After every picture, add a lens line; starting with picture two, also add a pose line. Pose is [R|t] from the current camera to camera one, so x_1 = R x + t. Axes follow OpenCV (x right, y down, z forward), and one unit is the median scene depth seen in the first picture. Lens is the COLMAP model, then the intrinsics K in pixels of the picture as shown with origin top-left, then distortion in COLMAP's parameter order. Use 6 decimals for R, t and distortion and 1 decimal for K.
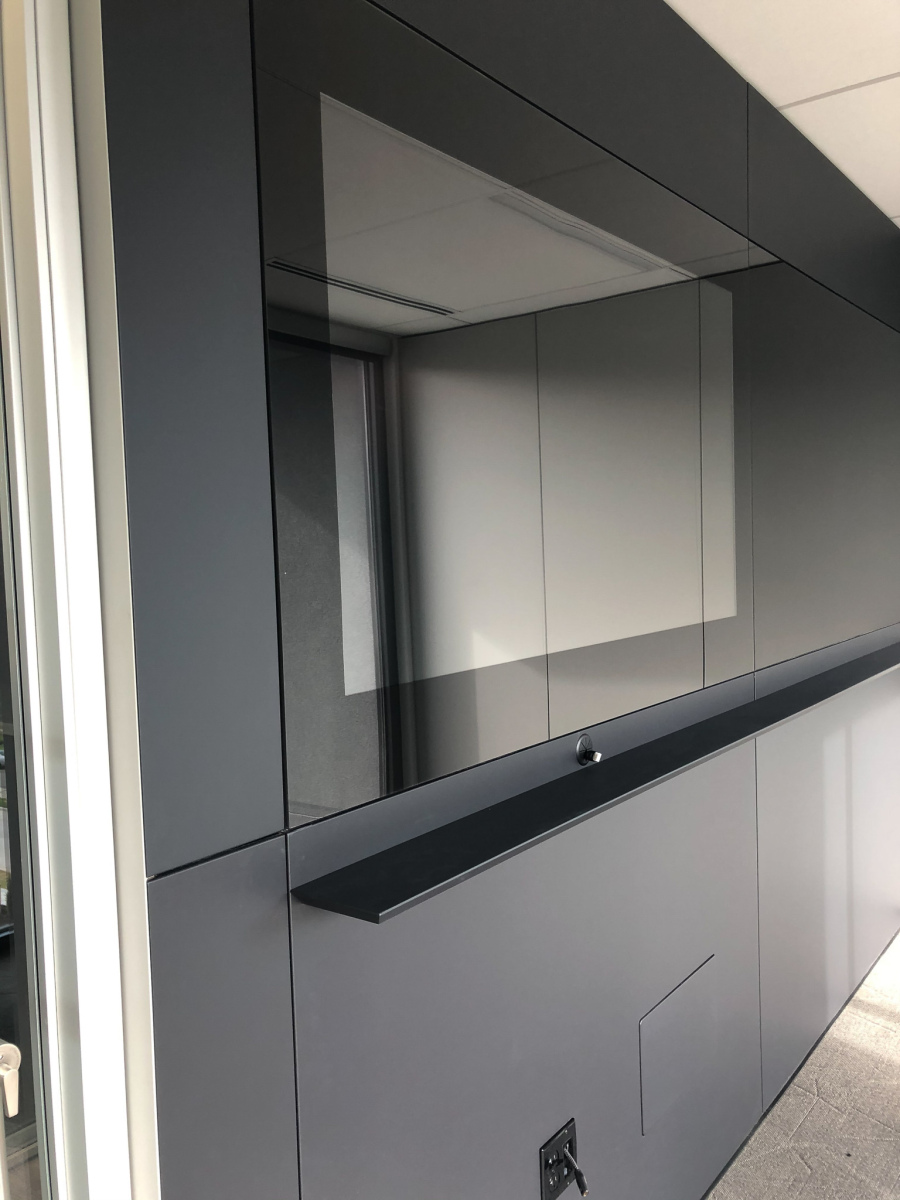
lens RADIAL K [[995.4, 0, 479.5], [0, 995.4, 602.0], [0, 0, 1]] dist [0.002839, -0.005853]
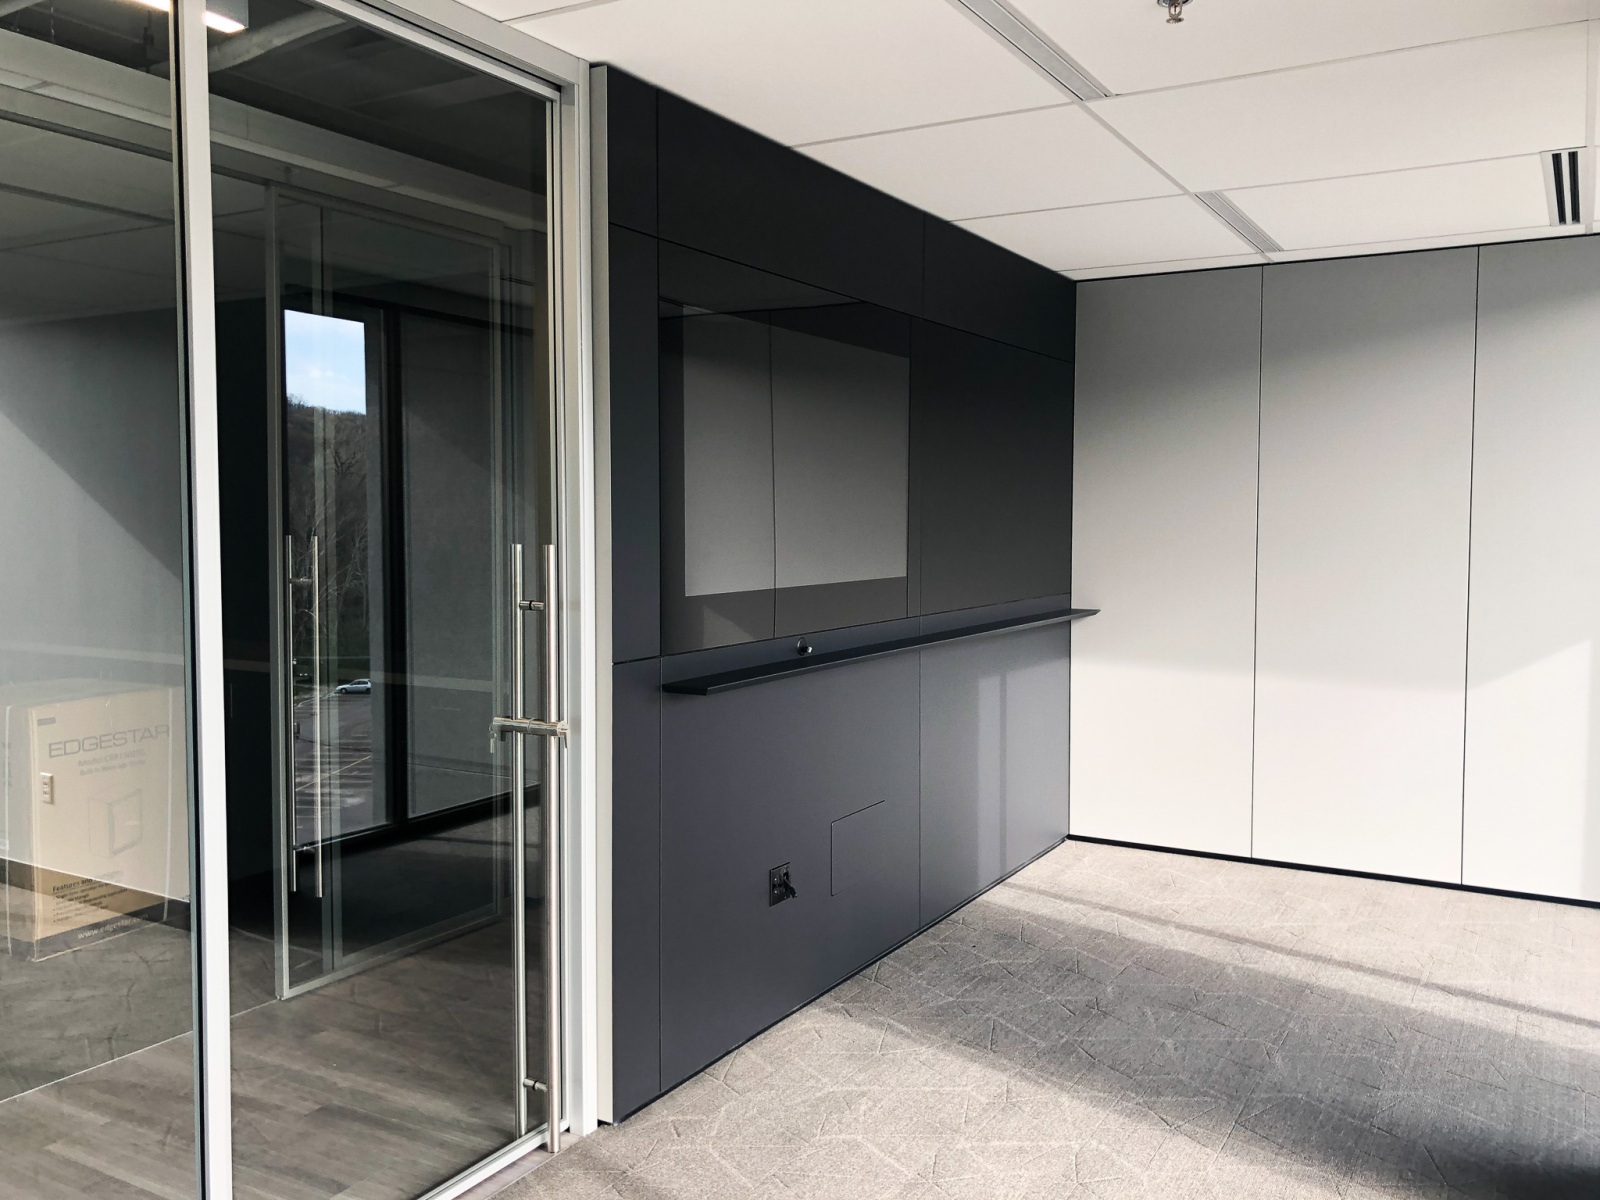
lens RADIAL K [[1327.2, 0, 797.9], [0, 1327.2, 591.7], [0, 0, 1]] dist [0.002839, -0.005853]
pose [[0.995255, 0.028666, 0.092986, -0.111078], [-0.028263, 0.999585, -0.005646, 0.065639], [-0.093110, 0.002991, 0.995651, -1.213057]]
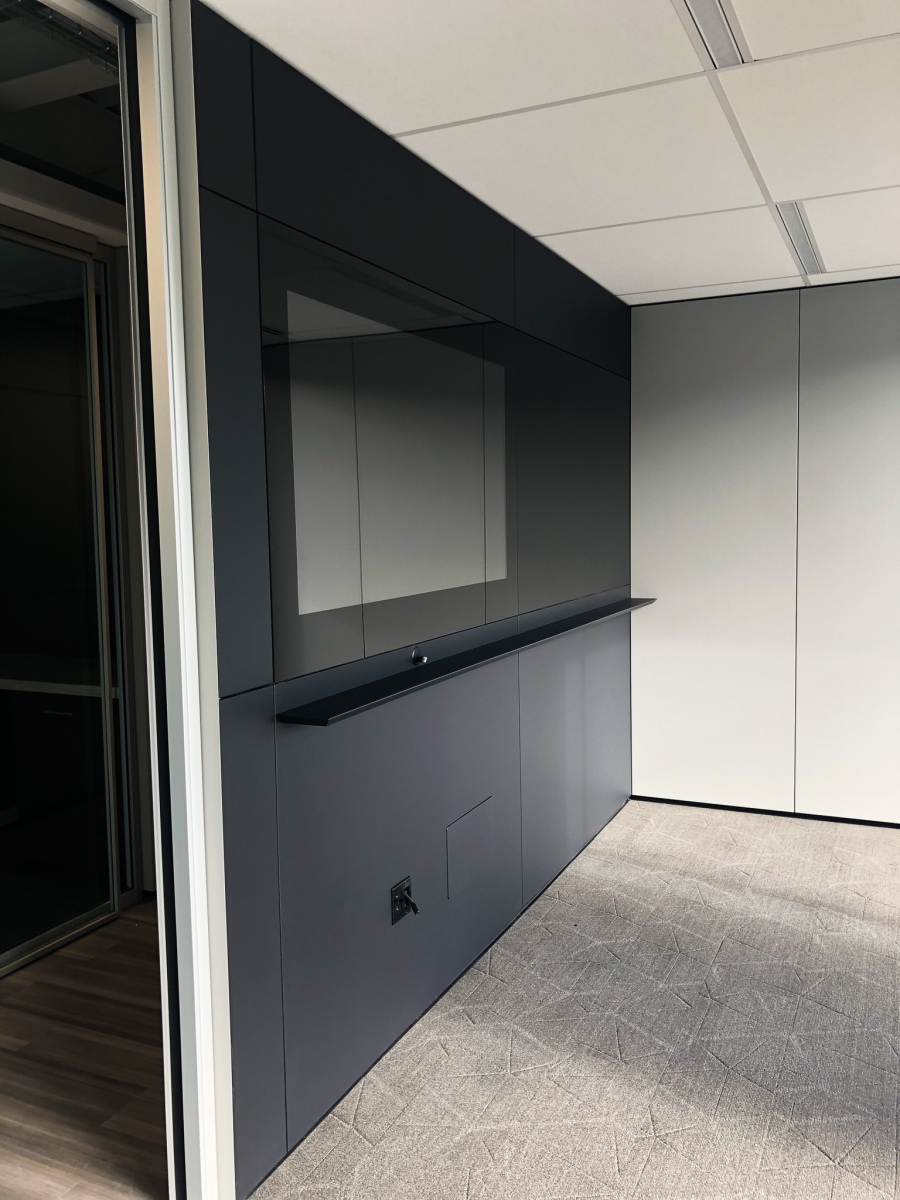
lens RADIAL K [[972.8, 0, 450.0], [0, 972.8, 600.0], [0, 0, 1]] dist [0.001185, 0.005382]
pose [[0.982556, -0.000921, 0.185966, -0.137185], [-0.003034, 0.999775, 0.020981, 0.019446], [-0.185943, -0.021179, 0.982332, -0.586384]]
